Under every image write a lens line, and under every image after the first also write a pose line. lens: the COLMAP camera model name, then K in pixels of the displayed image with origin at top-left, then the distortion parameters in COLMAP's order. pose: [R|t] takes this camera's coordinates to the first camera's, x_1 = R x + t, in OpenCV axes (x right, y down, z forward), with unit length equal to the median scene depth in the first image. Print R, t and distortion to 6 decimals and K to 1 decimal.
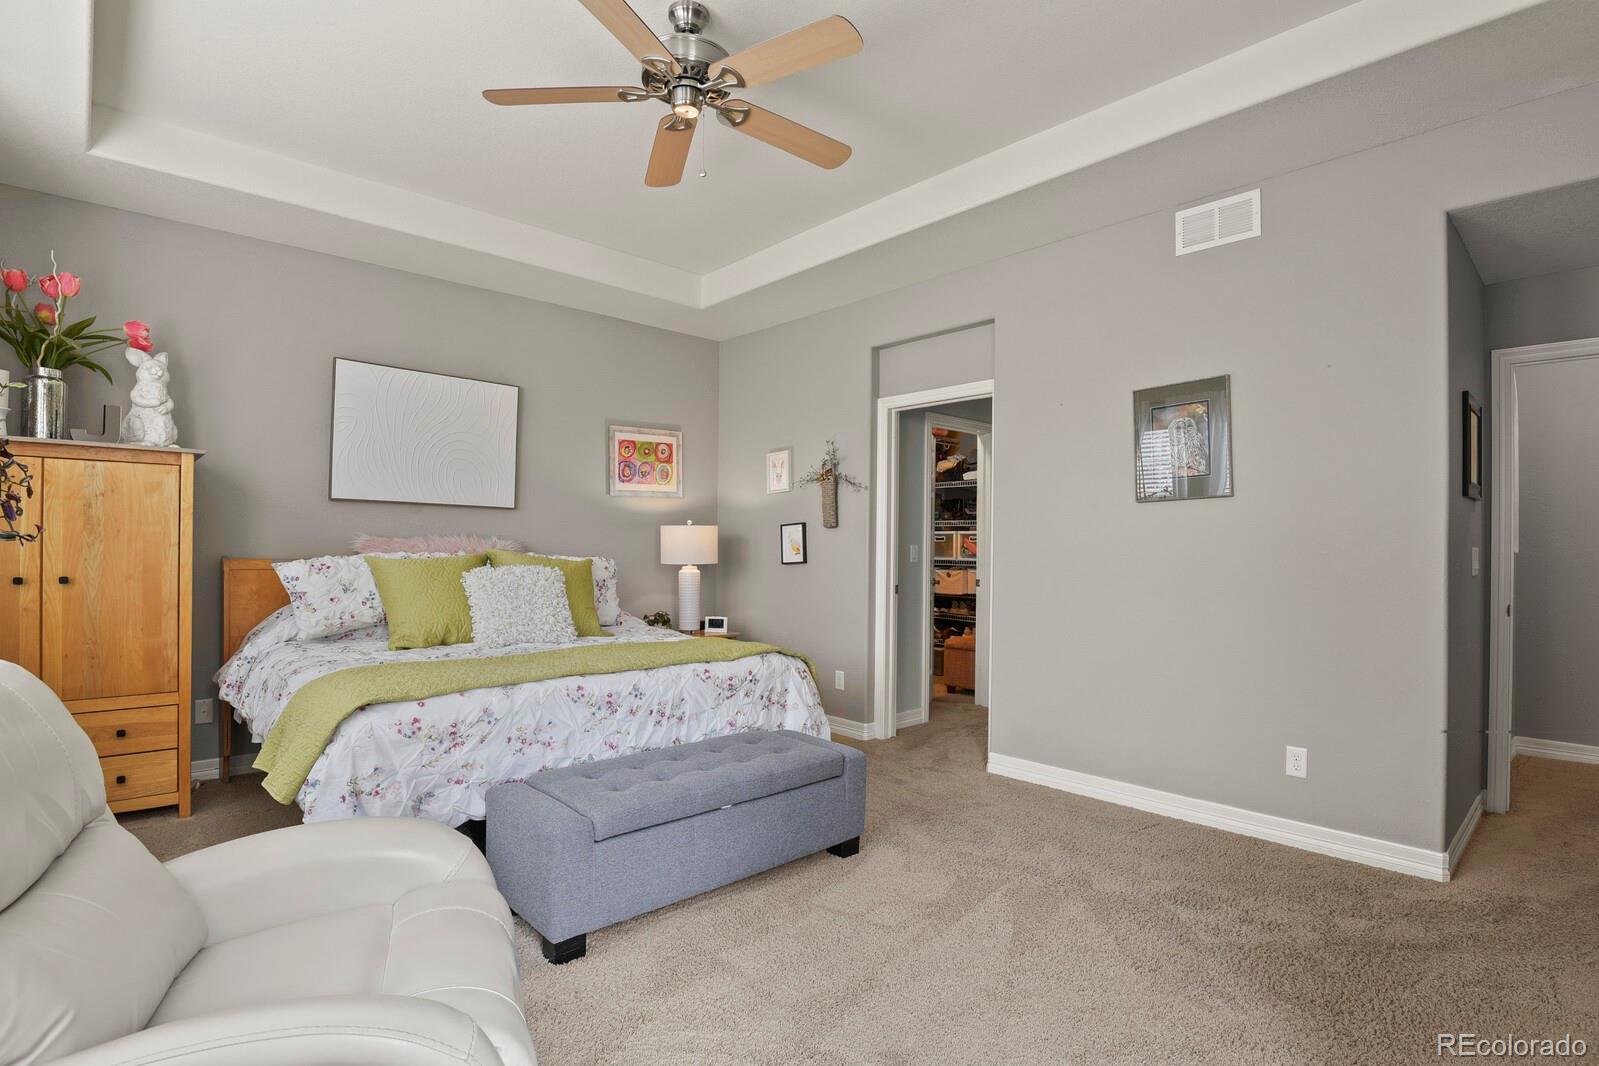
lens RADIAL K [[784.2, 0, 802.0], [0, 784.2, 533.7], [0, 0, 1]] dist [-0.001736, -0.004178]
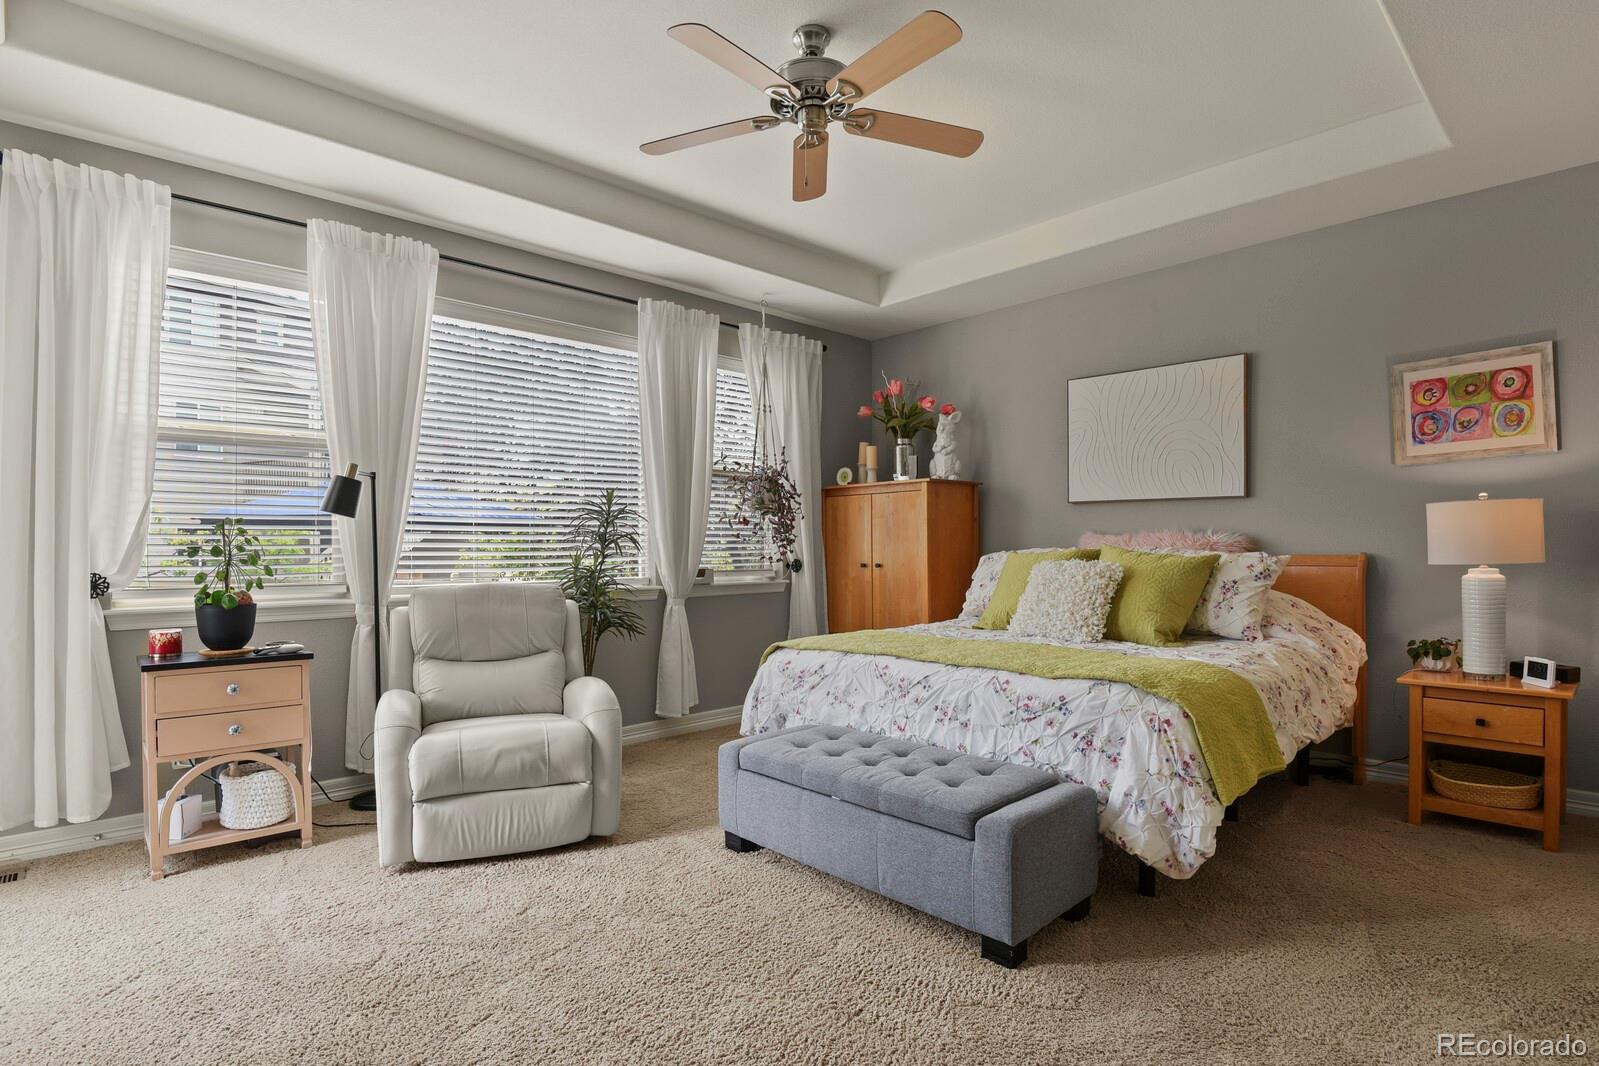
lens RADIAL K [[784.2, 0, 801.2], [0, 784.2, 536.8], [0, 0, 1]] dist [-0.001736, -0.004178]
pose [[0.042235, -0.021617, -0.998874, 0.443226], [0.022340, 0.999536, -0.020687, 0.018008], [0.998858, -0.021441, 0.042698, 0.452603]]
